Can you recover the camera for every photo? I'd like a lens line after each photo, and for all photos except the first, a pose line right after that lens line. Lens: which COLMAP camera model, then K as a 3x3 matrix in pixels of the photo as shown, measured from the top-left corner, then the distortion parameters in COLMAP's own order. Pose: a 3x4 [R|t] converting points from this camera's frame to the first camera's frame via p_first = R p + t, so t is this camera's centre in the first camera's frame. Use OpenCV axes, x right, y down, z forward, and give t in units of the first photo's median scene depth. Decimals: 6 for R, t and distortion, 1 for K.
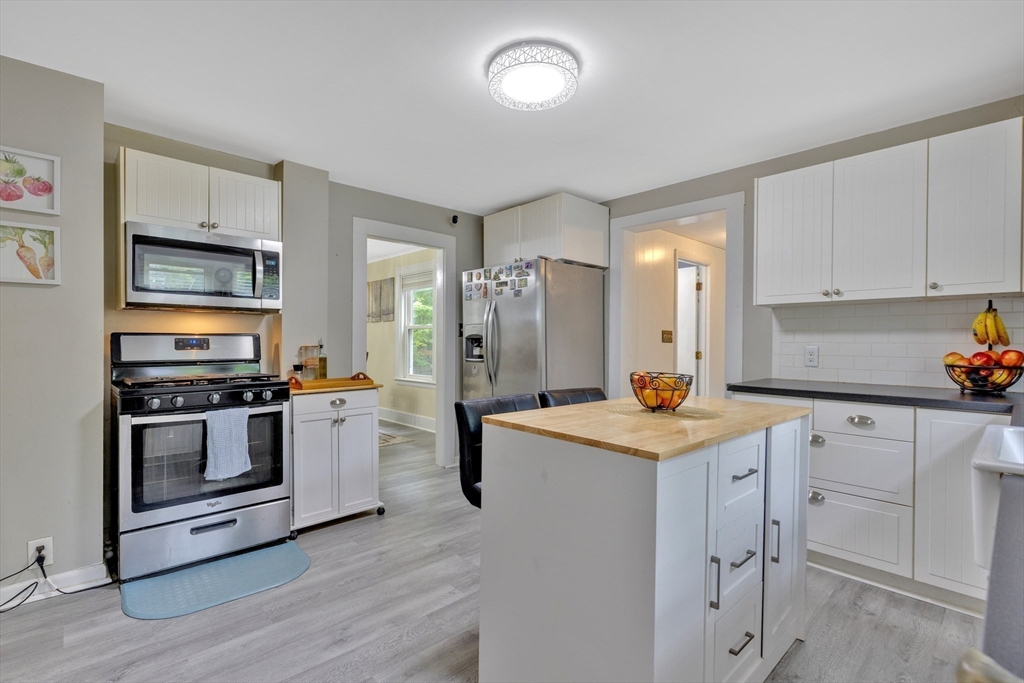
lens RADIAL K [[469.4, 0, 494.6], [0, 469.4, 345.0], [0, 0, 1]] dist [0.001372, 0.000132]
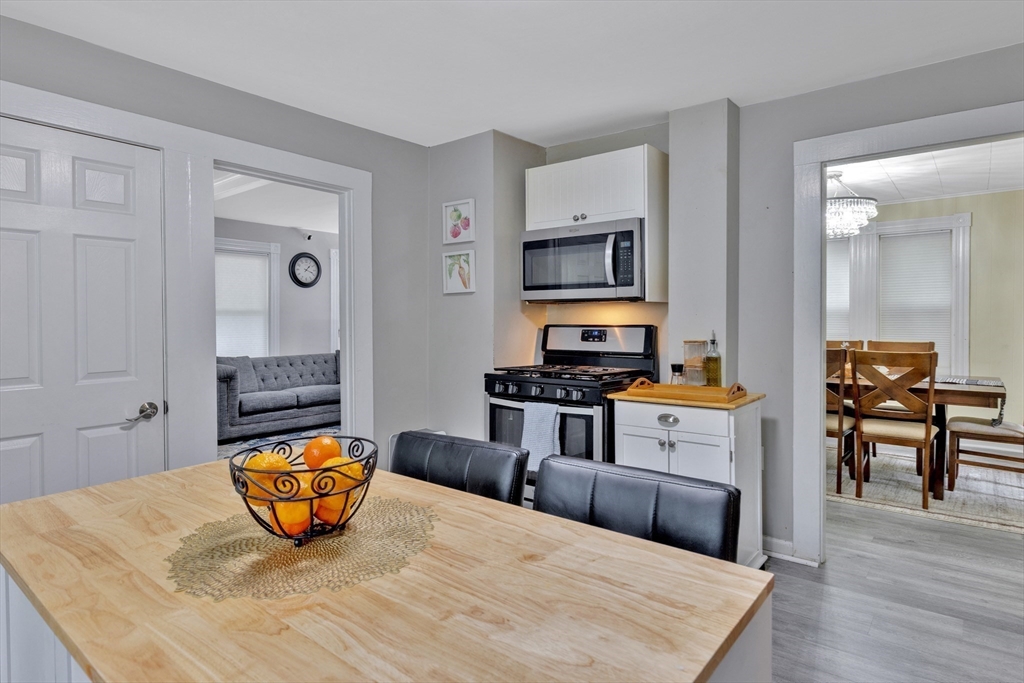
lens RADIAL K [[552.6, 0, 508.7], [0, 552.6, 319.0], [0, 0, 1]] dist [-0.001207, -0.000804]
pose [[0.167507, -0.003867, -0.985863, 0.663943], [-0.005142, 0.999975, -0.004796, -0.041844], [0.985857, 0.005872, 0.167483, 0.829278]]
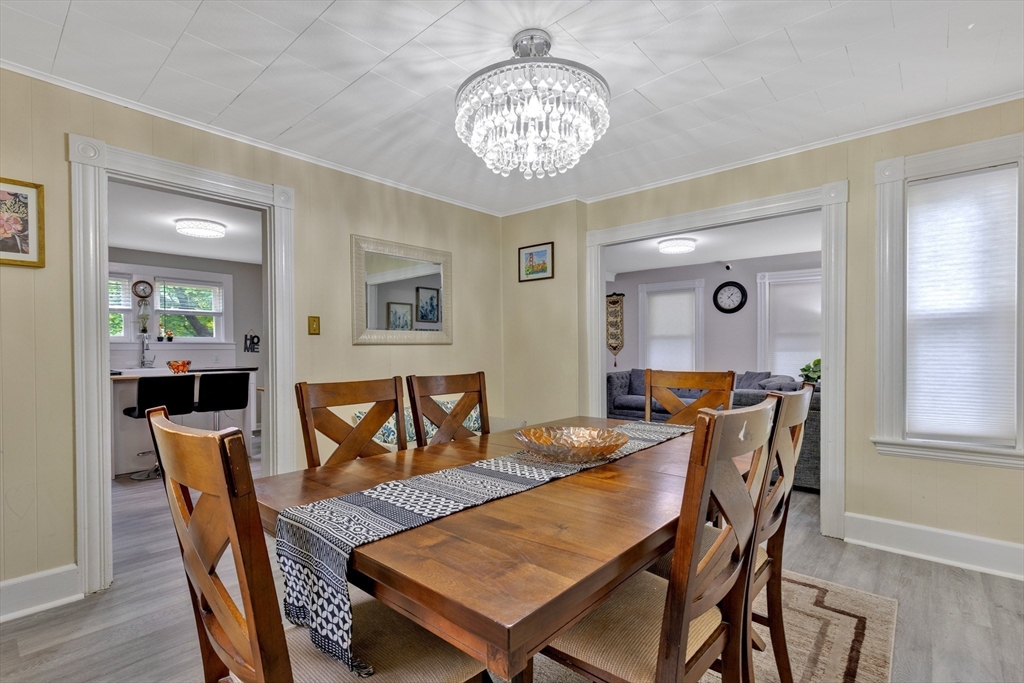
lens RADIAL K [[469.4, 0, 513.1], [0, 469.4, 351.6], [0, 0, 1]] dist [0.001372, 0.000132]
pose [[-0.991988, 0.000159, -0.126333, -1.002275], [-0.002120, 0.999838, 0.017902, -0.037845], [0.126315, 0.018026, -0.991826, 3.128661]]
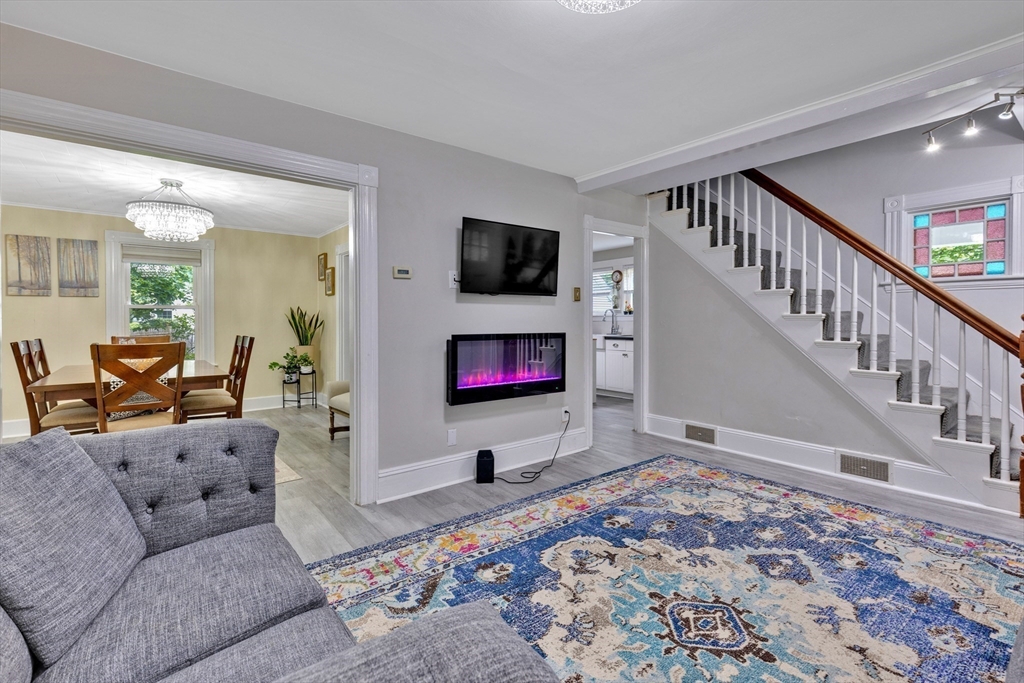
lens RADIAL K [[469.4, 0, 513.9], [0, 469.4, 332.1], [0, 0, 1]] dist [0.001372, 0.000132]
pose [[0.053320, -0.027617, 0.998196, -2.896947], [0.014371, 0.999535, 0.026887, -0.020874], [-0.998474, 0.012911, 0.053692, 0.858934]]
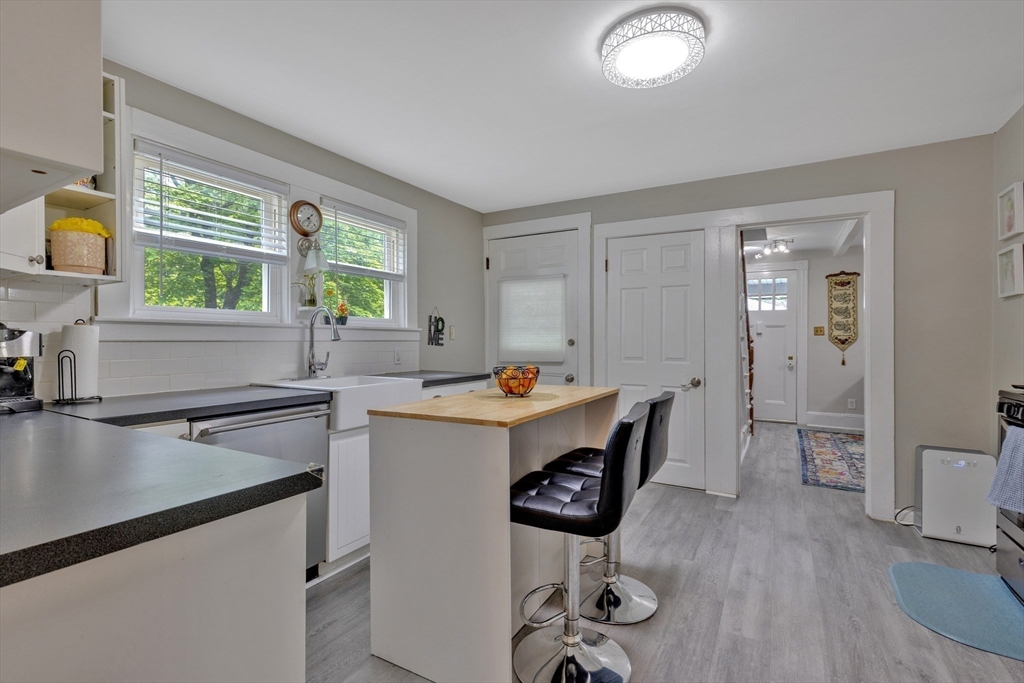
lens RADIAL K [[469.4, 0, 509.6], [0, 469.4, 336.7], [0, 0, 1]] dist [0.001372, 0.000132]
pose [[-0.950902, -0.009067, -0.309359, 0.576772], [-0.009808, 0.999952, 0.000840, -0.014205], [0.309337, 0.003833, -0.950945, 1.664965]]
